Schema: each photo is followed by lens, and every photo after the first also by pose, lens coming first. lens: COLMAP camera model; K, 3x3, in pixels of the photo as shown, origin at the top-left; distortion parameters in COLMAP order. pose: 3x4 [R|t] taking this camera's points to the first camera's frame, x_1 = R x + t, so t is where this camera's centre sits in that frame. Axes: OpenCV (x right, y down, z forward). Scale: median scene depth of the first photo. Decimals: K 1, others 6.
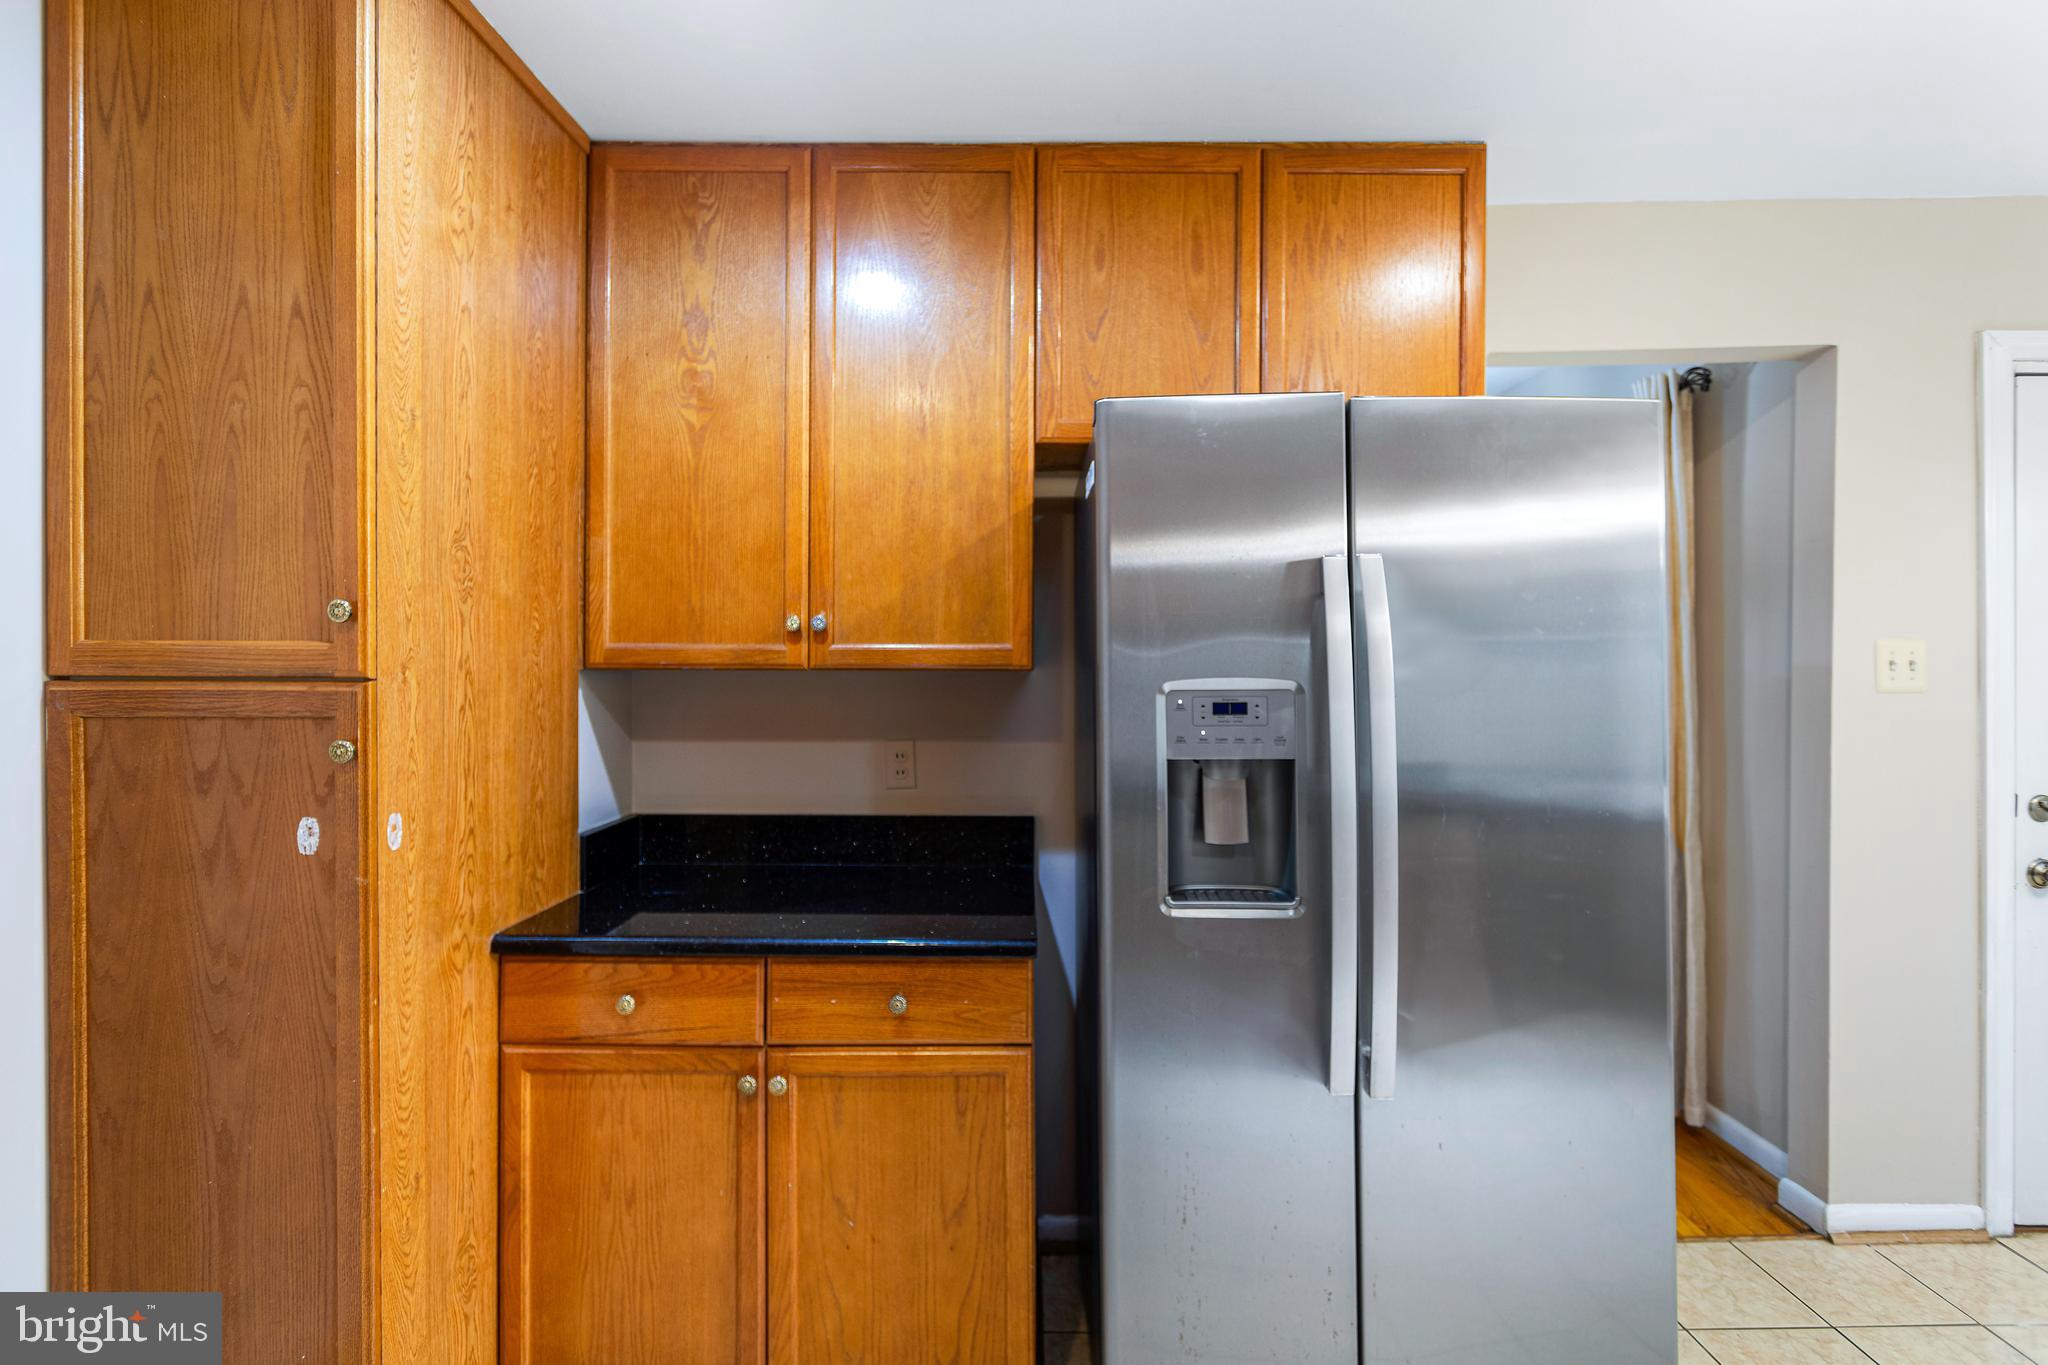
lens RADIAL K [[960.8, 0, 1020.0], [0, 960.8, 658.2], [0, 0, 1]] dist [0.000430, 0.000260]
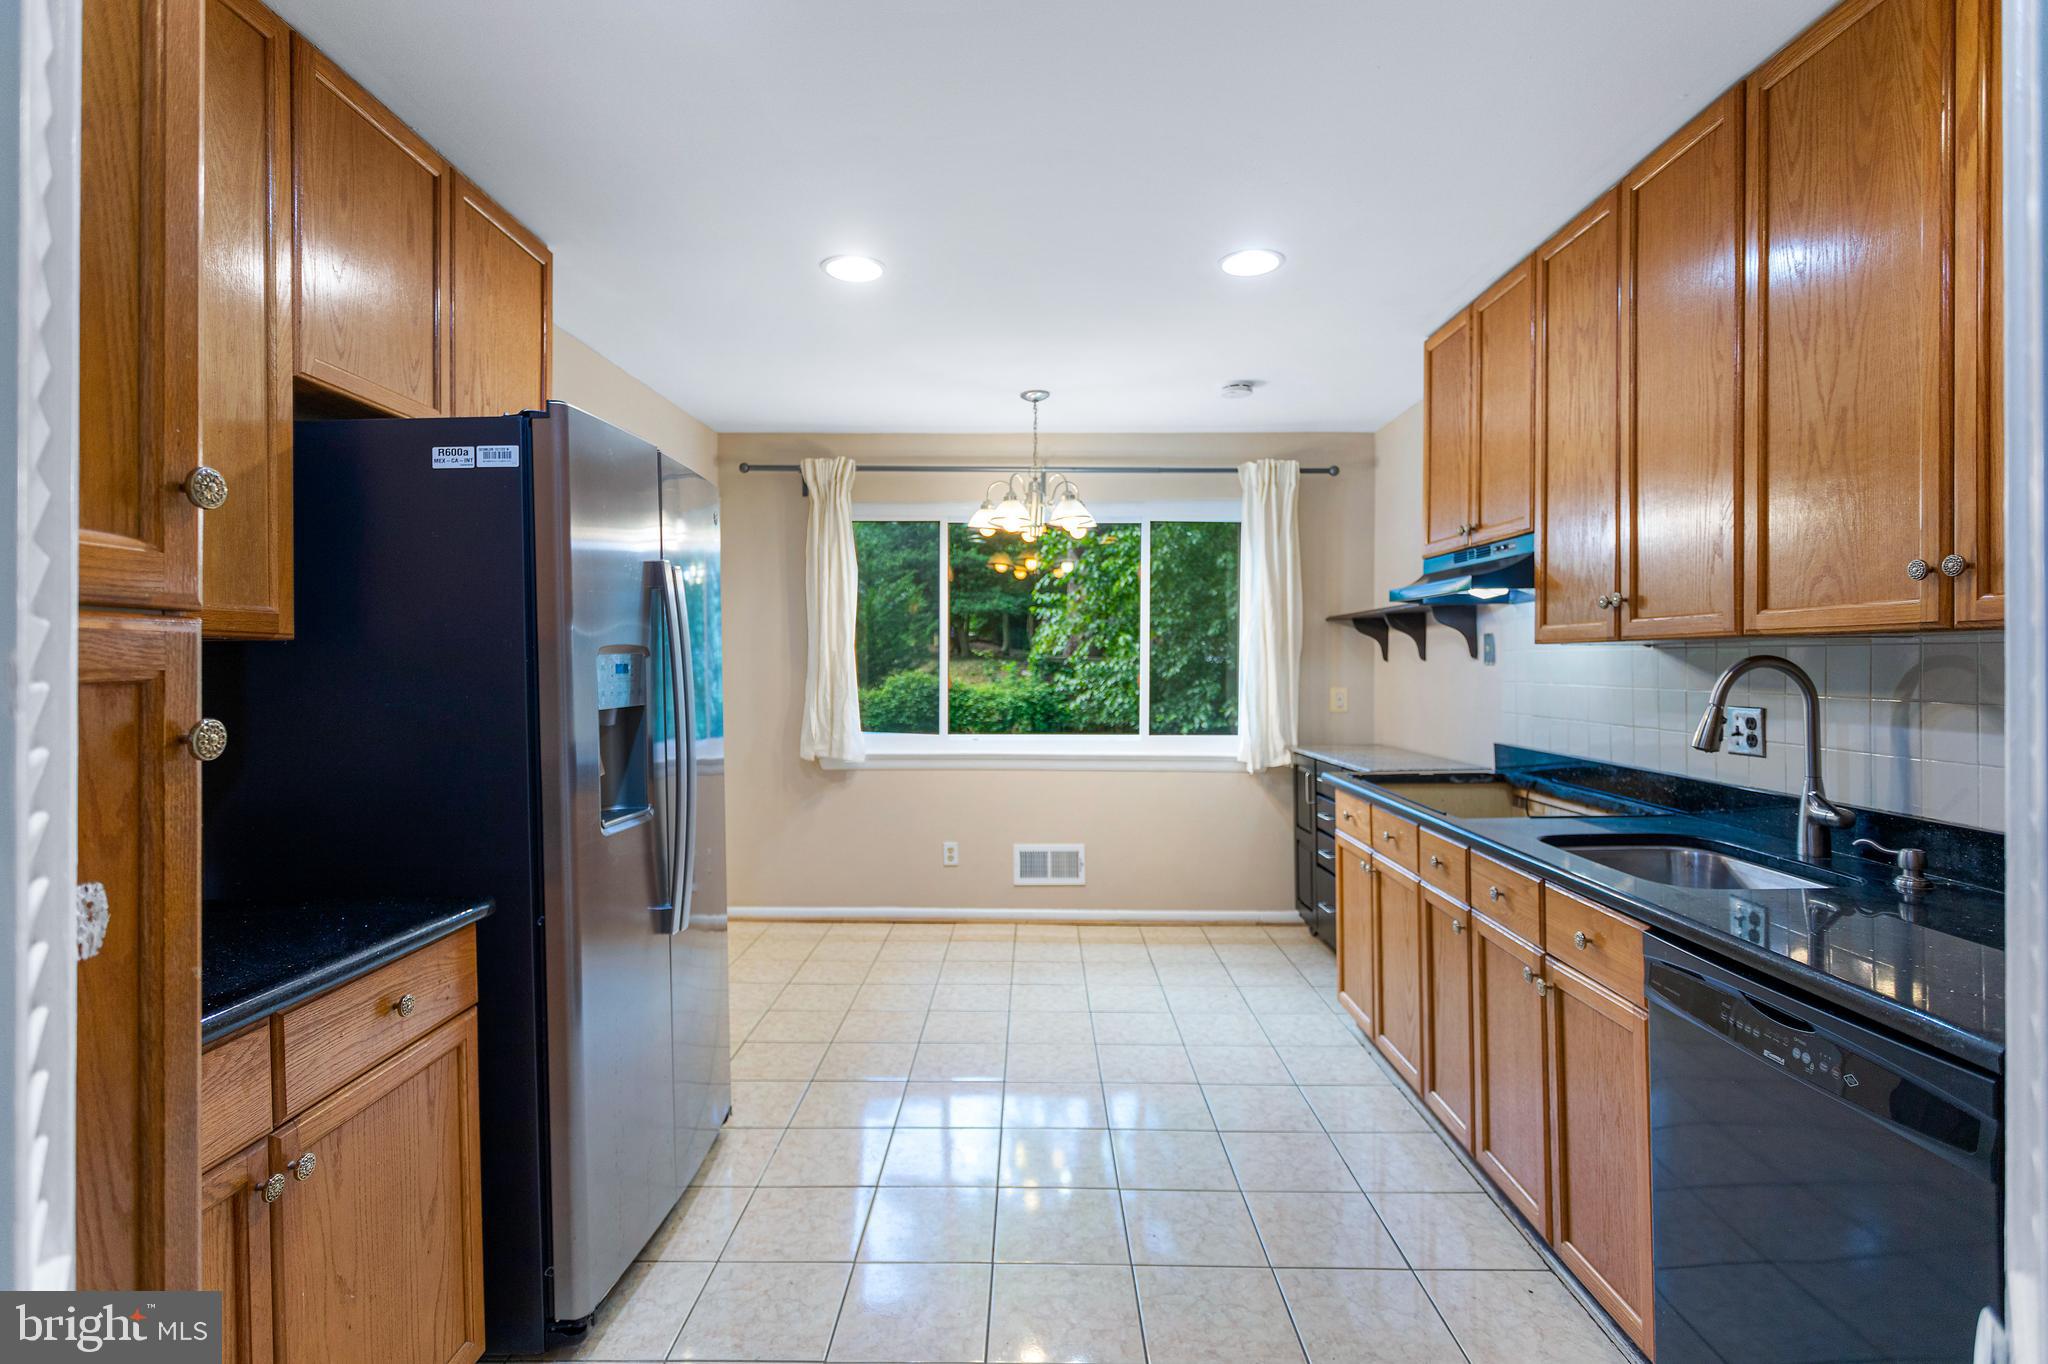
lens RADIAL K [[992.3, 0, 1025.1], [0, 992.3, 667.0], [0, 0, 1]] dist [0.000604, 0.000987]
pose [[-0.006119, -0.003369, 0.999976, -1.034815], [0.007822, 0.999964, 0.003416, 0.045542], [-0.999951, 0.007843, -0.006093, 0.418938]]
